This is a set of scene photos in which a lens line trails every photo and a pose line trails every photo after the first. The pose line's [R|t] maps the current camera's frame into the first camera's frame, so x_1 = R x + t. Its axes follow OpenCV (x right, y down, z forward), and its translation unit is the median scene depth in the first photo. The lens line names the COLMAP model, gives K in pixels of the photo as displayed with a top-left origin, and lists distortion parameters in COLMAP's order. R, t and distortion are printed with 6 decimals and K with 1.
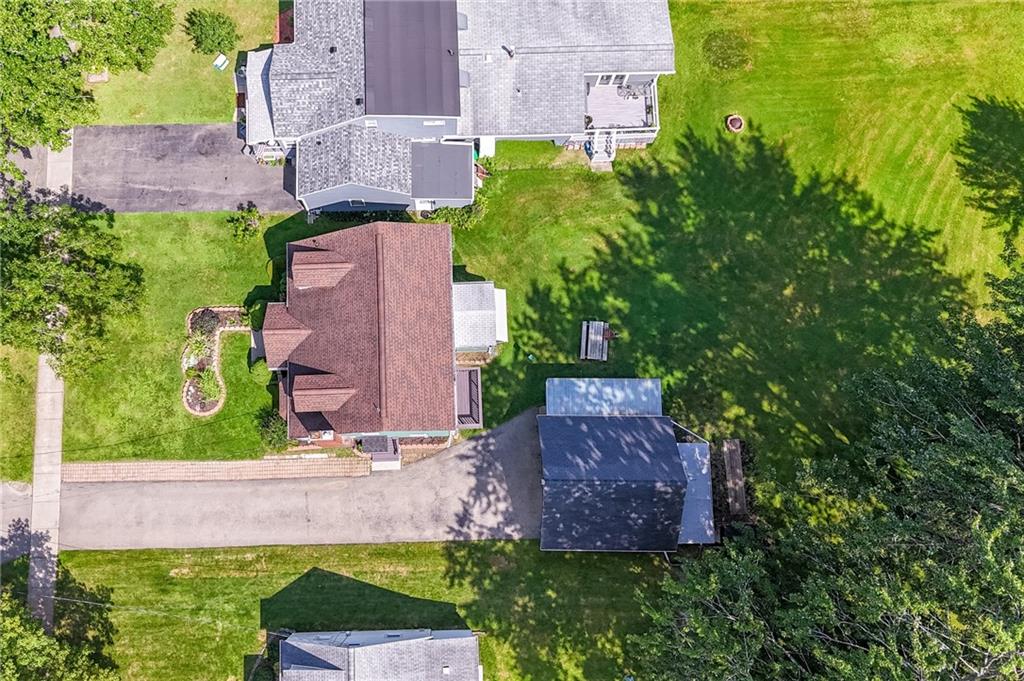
lens RADIAL K [[882.3, 0, 530.7], [0, 882.3, 317.3], [0, 0, 1]] dist [0.033613, -0.007137]
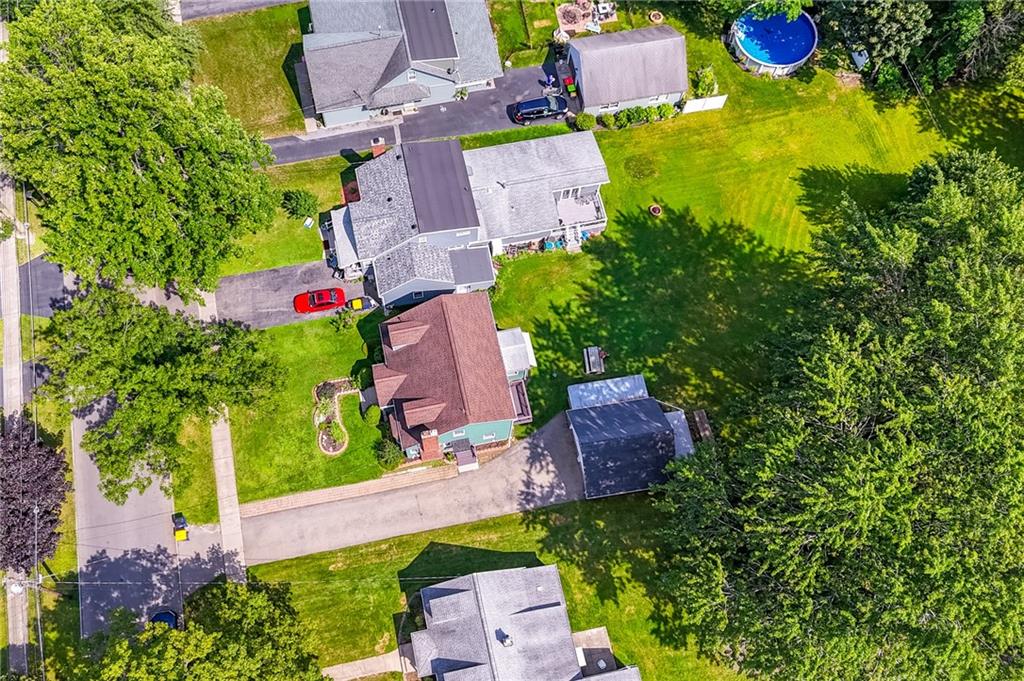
lens RADIAL K [[882.3, 0, 530.7], [0, 882.3, 317.3], [0, 0, 1]] dist [0.033613, -0.007137]
pose [[0.982017, -0.164886, 0.091955, -0.156988], [0.181511, 0.958549, -0.219628, 0.267330], [-0.051929, 0.232370, 0.971240, -0.434171]]
